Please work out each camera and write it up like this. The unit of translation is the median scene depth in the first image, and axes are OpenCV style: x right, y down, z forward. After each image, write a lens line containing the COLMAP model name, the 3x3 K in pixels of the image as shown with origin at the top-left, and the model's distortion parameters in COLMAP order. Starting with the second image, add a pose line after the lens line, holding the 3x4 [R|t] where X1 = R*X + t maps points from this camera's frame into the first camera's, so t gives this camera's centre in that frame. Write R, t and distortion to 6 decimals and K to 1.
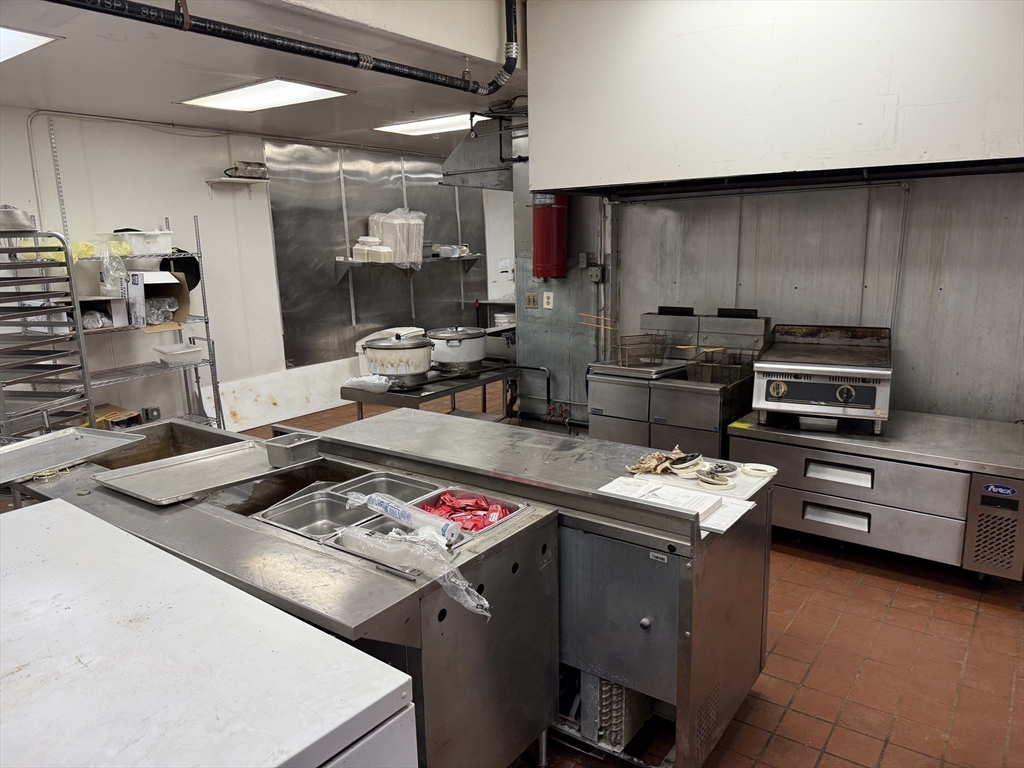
lens RADIAL K [[732.1, 0, 511.7], [0, 732.1, 378.8], [0, 0, 1]] dist [0.061084, -0.008018]
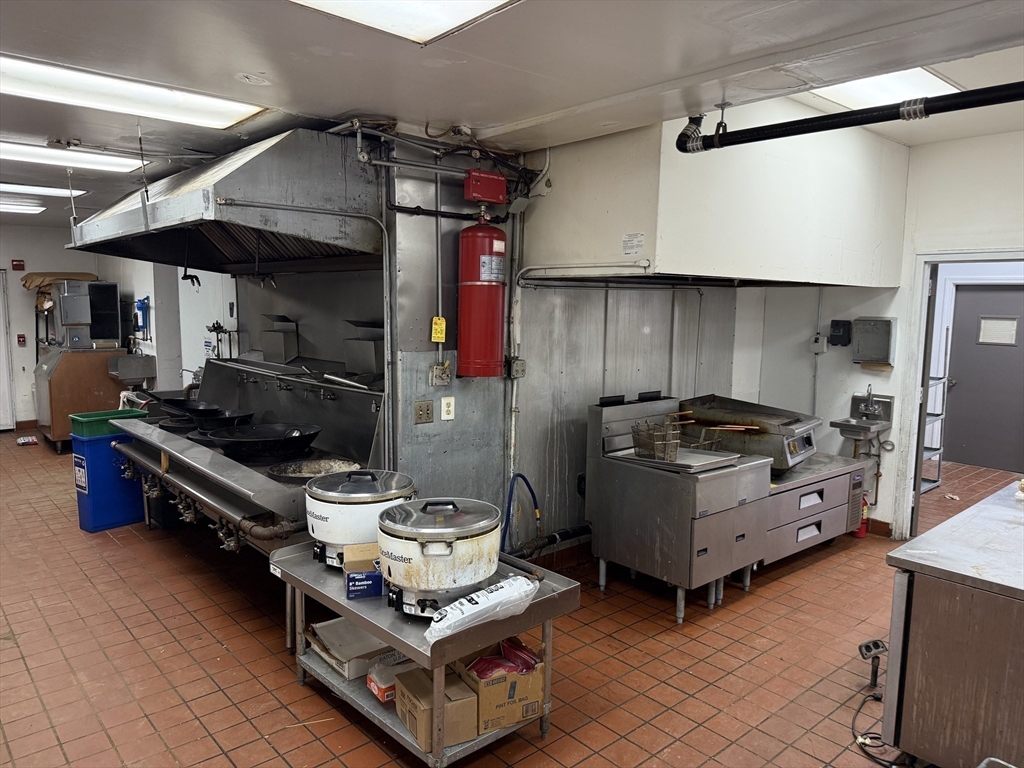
lens RADIAL K [[732.1, 0, 513.8], [0, 732.1, 392.4], [0, 0, 1]] dist [0.061084, -0.008018]
pose [[0.196150, -0.091606, 0.976286, -0.714956], [0.164608, 0.984574, 0.059312, -0.172269], [-0.966659, 0.149071, 0.208203, 0.868629]]
